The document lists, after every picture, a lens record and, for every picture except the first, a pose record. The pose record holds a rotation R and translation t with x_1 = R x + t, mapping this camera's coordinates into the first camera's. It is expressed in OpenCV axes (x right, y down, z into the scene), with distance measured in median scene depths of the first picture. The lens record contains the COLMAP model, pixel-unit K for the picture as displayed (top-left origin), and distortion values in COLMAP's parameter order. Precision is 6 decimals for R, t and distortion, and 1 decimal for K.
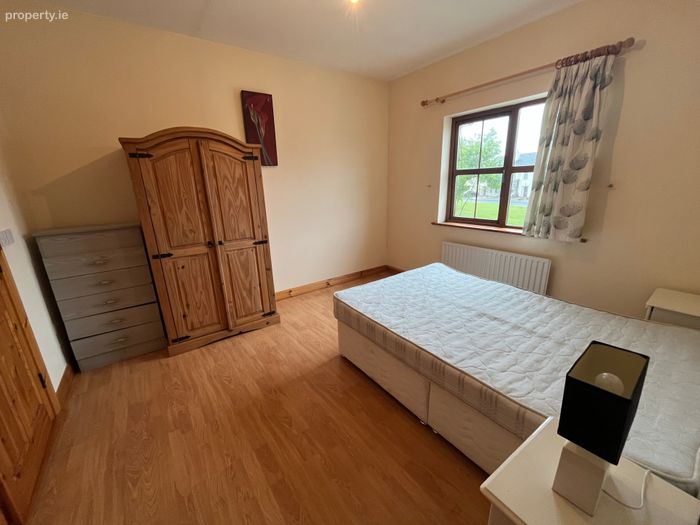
lens RADIAL K [[284.0, 0, 347.3], [0, 284.0, 262.5], [0, 0, 1]] dist [-0.000653, -0.000583]
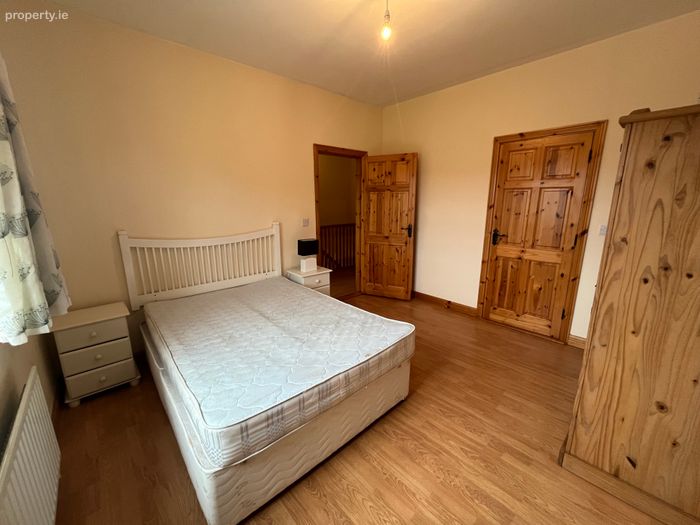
lens RADIAL K [[284.0, 0, 347.3], [0, 284.0, 262.5], [0, 0, 1]] dist [-0.000653, -0.000583]
pose [[-0.992327, 0.062287, -0.106809, 0.215906], [0.003774, 0.878700, 0.477360, -0.438591], [0.123586, 0.473294, -0.872192, 1.499332]]
